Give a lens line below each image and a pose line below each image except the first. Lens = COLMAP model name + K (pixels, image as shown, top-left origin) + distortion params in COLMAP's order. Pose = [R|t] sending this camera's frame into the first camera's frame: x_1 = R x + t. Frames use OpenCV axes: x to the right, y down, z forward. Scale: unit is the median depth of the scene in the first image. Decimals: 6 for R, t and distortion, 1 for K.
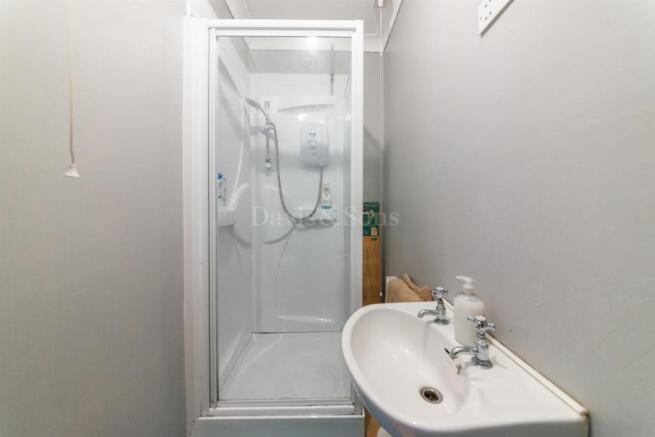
lens RADIAL K [[233.9, 0, 327.1], [0, 233.9, 208.1], [0, 0, 1]] dist [-0.000405, -0.000228]
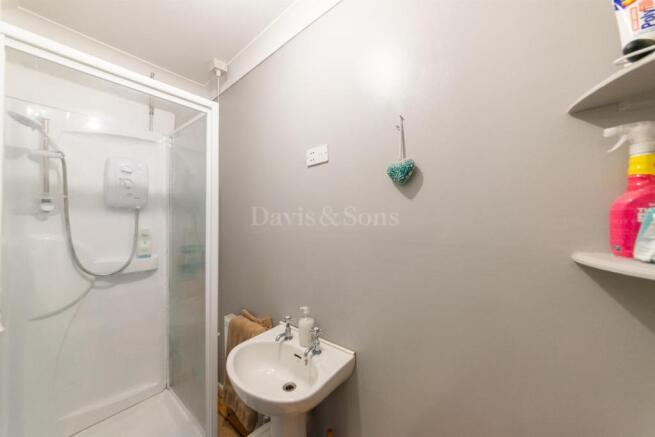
lens RADIAL K [[233.1, 0, 328.0], [0, 233.1, 216.8], [0, 0, 1]] dist [0.000061, 0.000008]
pose [[0.647585, 0.015493, 0.761836, -0.232340], [0.011676, 0.999474, -0.030251, -0.119183], [-0.761904, 0.028486, 0.647064, -0.100694]]
